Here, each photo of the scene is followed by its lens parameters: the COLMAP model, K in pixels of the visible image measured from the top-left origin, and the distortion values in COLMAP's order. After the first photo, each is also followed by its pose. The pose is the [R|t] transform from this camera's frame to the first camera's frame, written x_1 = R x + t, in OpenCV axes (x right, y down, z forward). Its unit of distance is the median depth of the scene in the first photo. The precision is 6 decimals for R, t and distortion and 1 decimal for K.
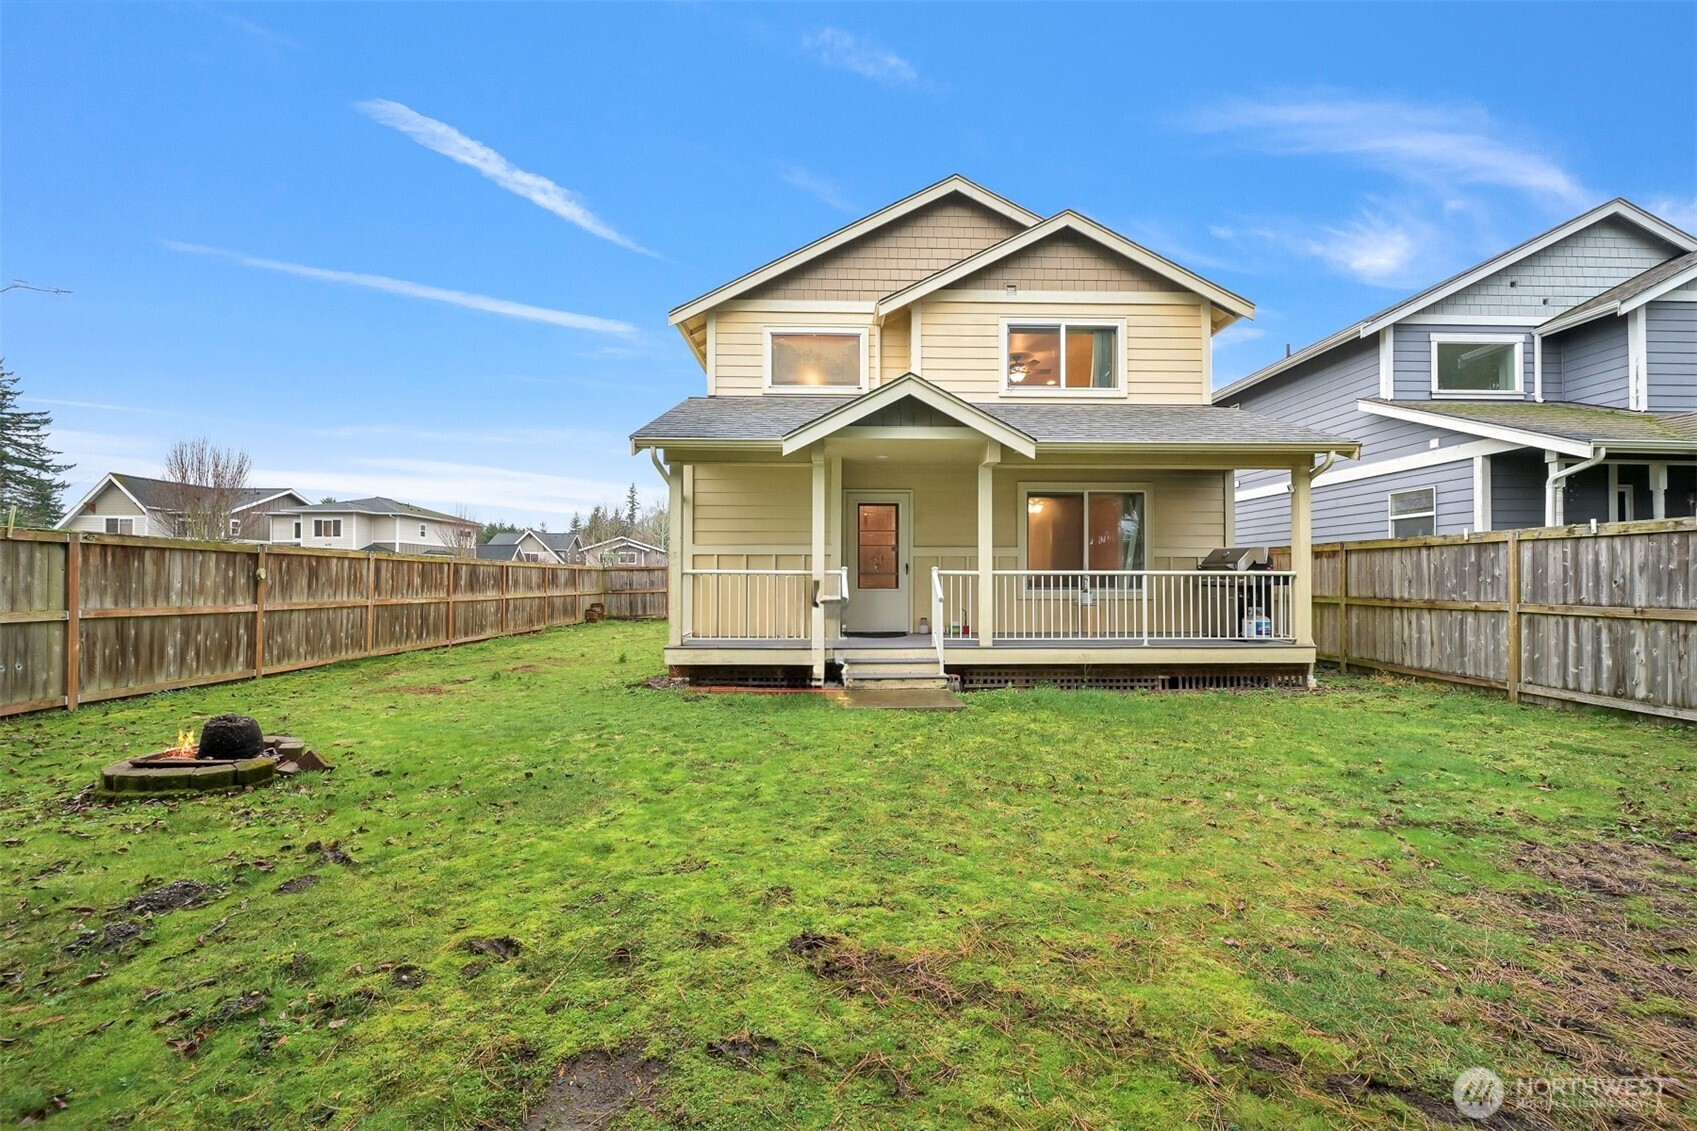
lens RADIAL K [[662.5, 0, 856.5], [0, 662.5, 572.2], [0, 0, 1]] dist [-0.000245, 0.000189]
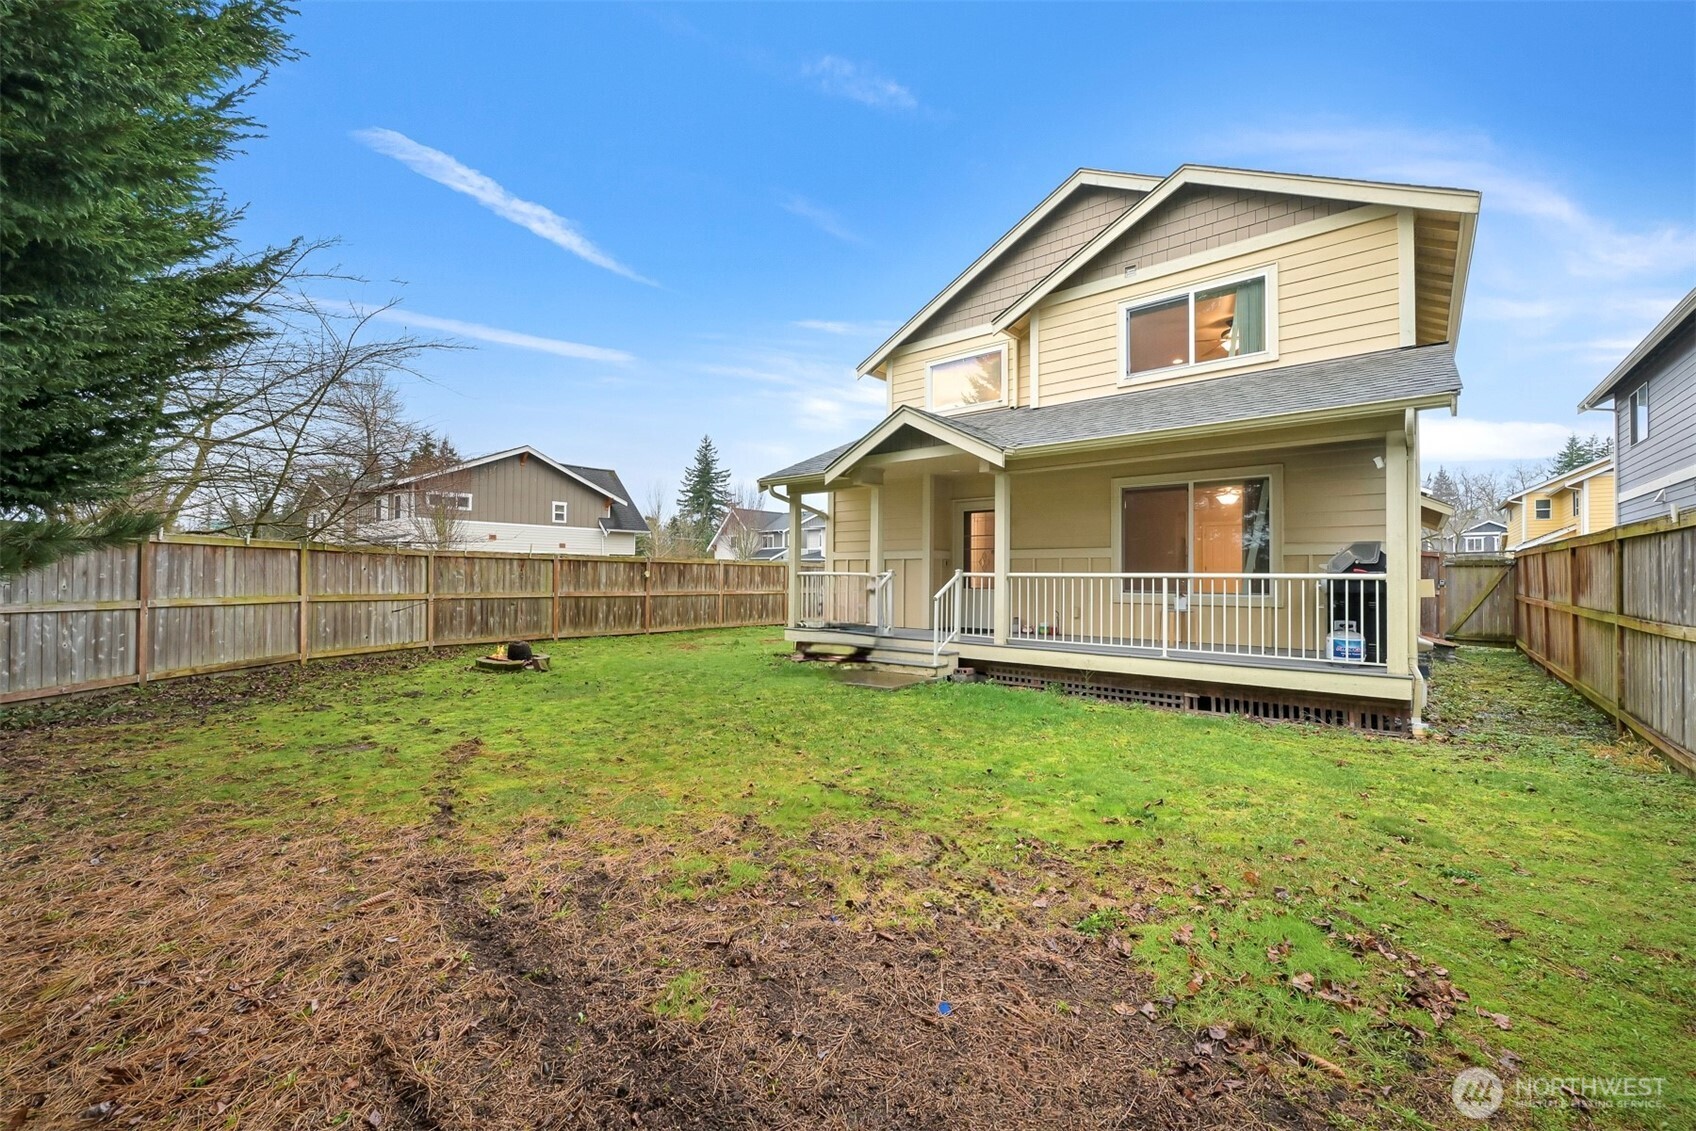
lens RADIAL K [[662.1, 0, 843.8], [0, 662.1, 568.5], [0, 0, 1]] dist [-0.000245, 0.000189]
pose [[0.748947, -0.003535, -0.662621, 0.686627], [0.001418, 0.999992, -0.003733, -0.005513], [0.662628, 0.001856, 0.748946, 0.043774]]
